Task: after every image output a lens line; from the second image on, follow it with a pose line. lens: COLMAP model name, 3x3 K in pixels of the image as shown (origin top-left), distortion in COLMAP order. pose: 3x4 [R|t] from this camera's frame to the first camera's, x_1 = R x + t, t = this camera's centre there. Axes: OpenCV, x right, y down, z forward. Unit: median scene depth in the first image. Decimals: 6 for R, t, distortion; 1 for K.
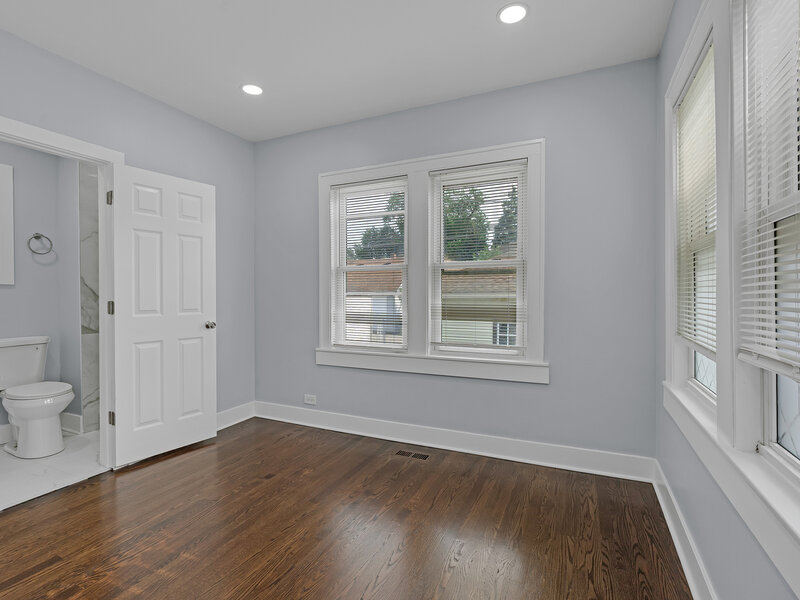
lens RADIAL K [[410.2, 0, 397.7], [0, 410.2, 292.6], [0, 0, 1]] dist [-0.000742, -0.000325]
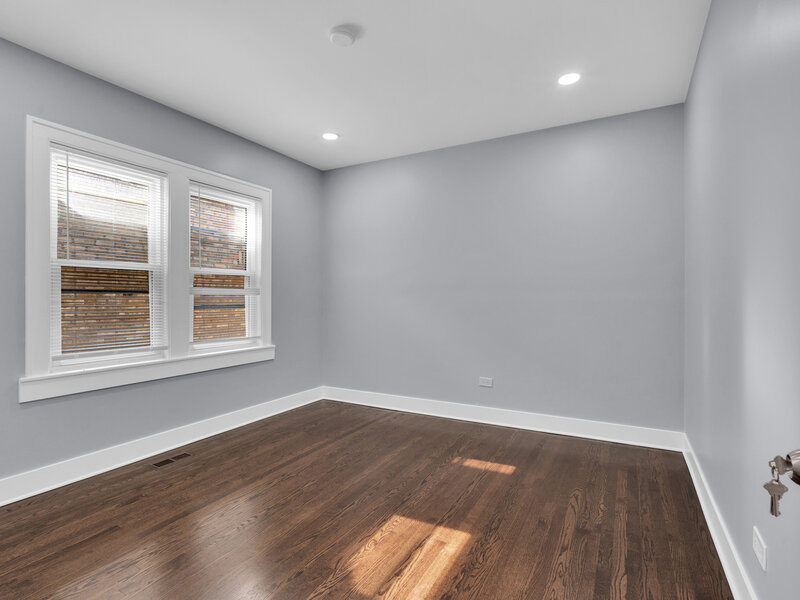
lens RADIAL K [[410.2, 0, 399.4], [0, 410.2, 302.8], [0, 0, 1]] dist [-0.000742, -0.000325]
pose [[0.065872, -0.008774, 0.997789, -0.819349], [-0.008874, 0.999917, 0.009379, 0.002383], [-0.997789, -0.009473, 0.065789, 0.353662]]
